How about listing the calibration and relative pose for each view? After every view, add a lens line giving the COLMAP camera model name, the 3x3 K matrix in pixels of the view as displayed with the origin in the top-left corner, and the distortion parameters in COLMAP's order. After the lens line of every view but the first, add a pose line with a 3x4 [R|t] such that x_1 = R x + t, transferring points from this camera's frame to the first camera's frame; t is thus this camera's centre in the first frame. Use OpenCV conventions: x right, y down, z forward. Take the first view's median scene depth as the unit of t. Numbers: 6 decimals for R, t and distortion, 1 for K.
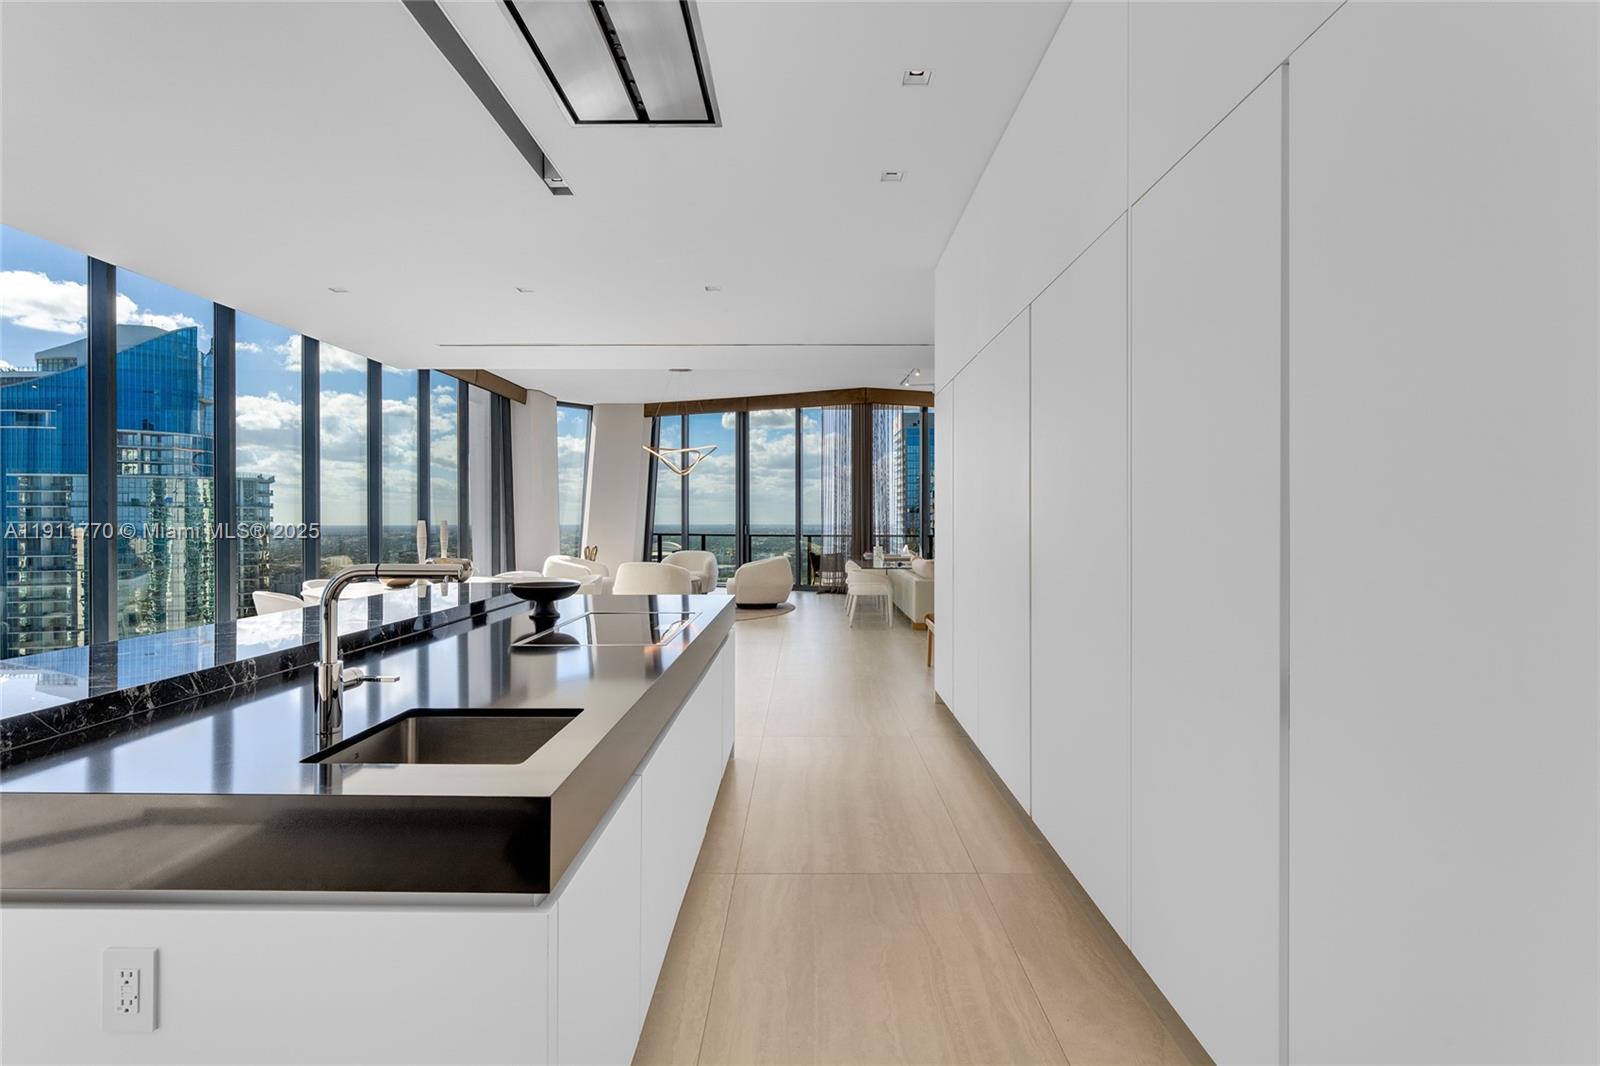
lens RADIAL K [[771.6, 0, 801.2], [0, 771.6, 527.3], [0, 0, 1]] dist [-0.009430, 0.000097]
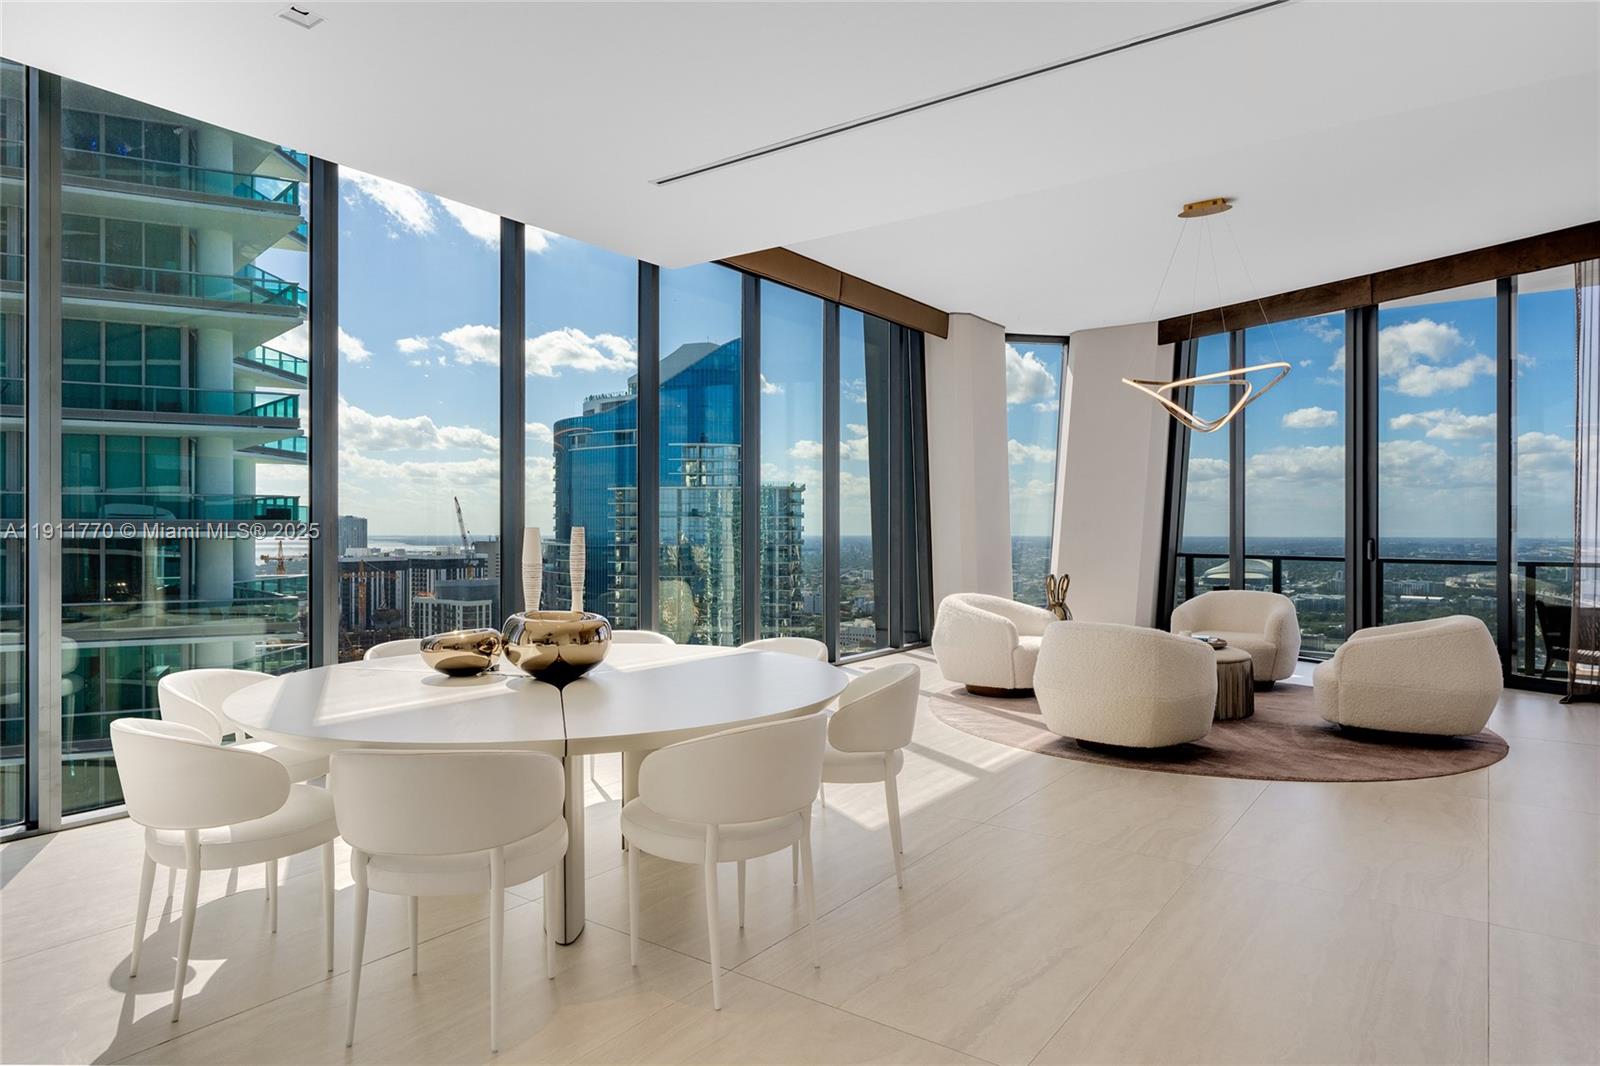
lens RADIAL K [[963.9, 0, 793.1], [0, 963.9, 524.0], [0, 0, 1]] dist [0.004737, -0.002812]
pose [[0.815982, -0.002958, -0.578070, -0.016392], [-0.005902, 0.999892, -0.013446, -0.002495], [0.578047, 0.014383, 0.815876, 0.279790]]
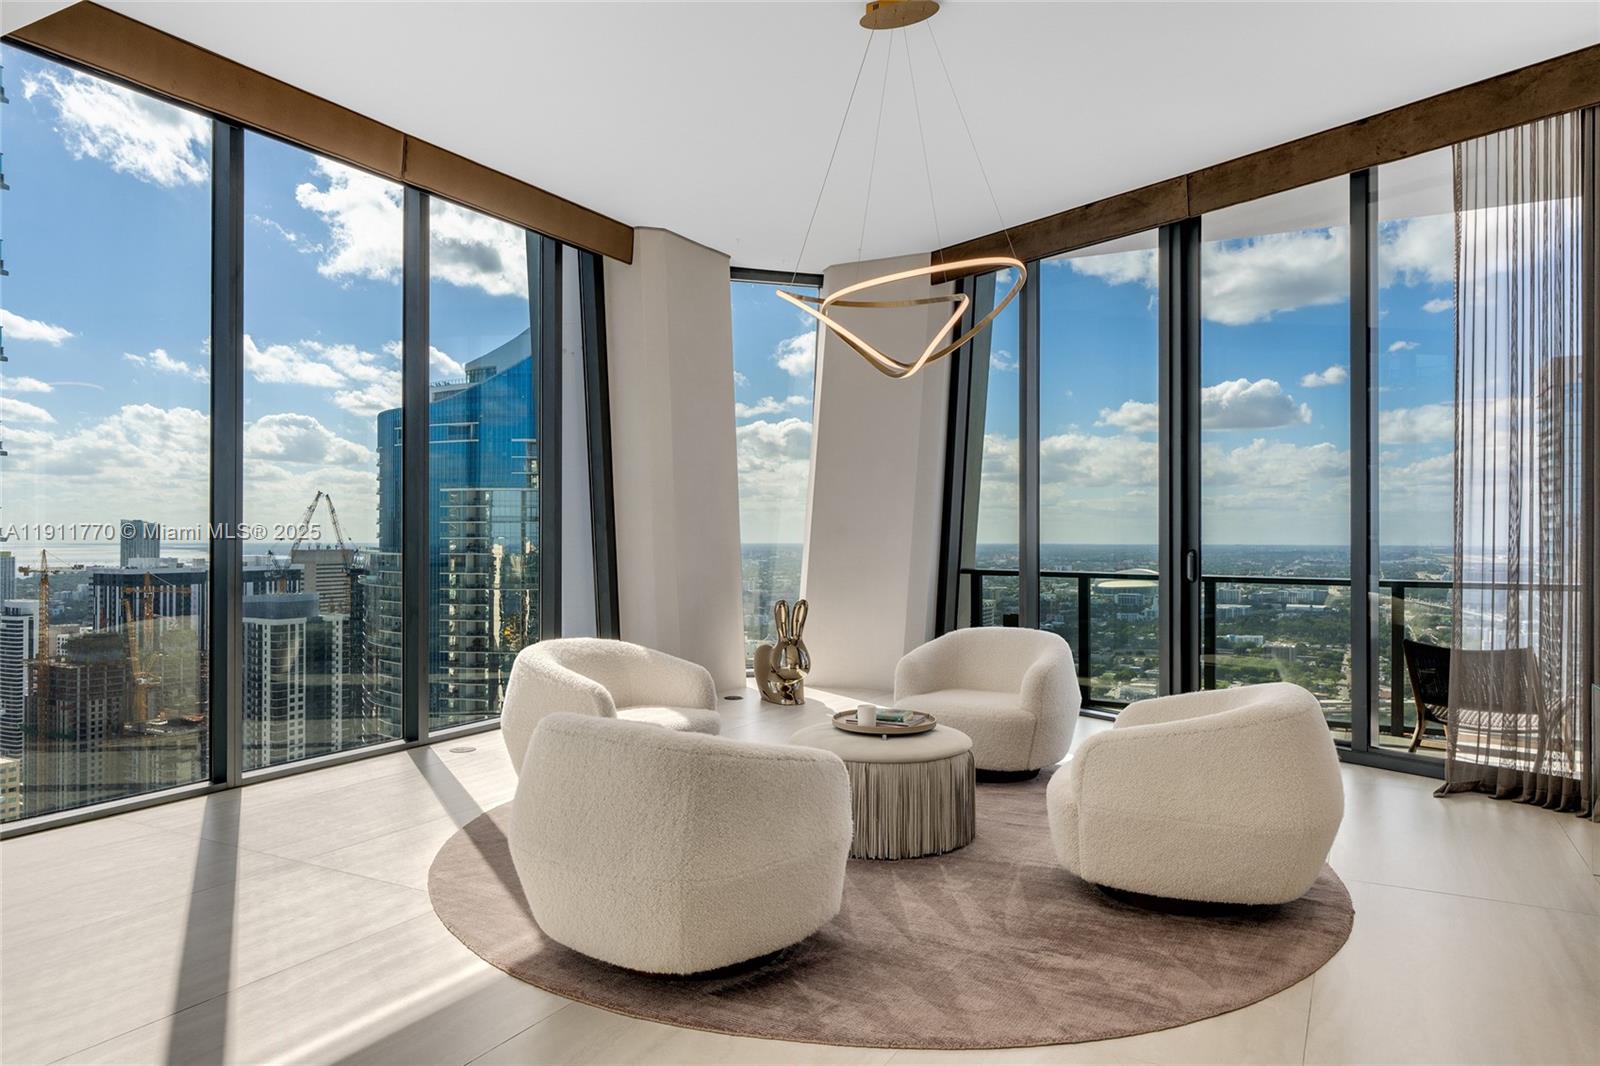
lens RADIAL K [[1028.7, 0, 812.8], [0, 1028.7, 521.4], [0, 0, 1]] dist [0.007445, 0.001884]
pose [[0.883147, -0.006208, -0.469055, -0.004334], [-0.005109, 0.999726, -0.022850, -0.004964], [0.469068, 0.022577, 0.882873, 0.490614]]
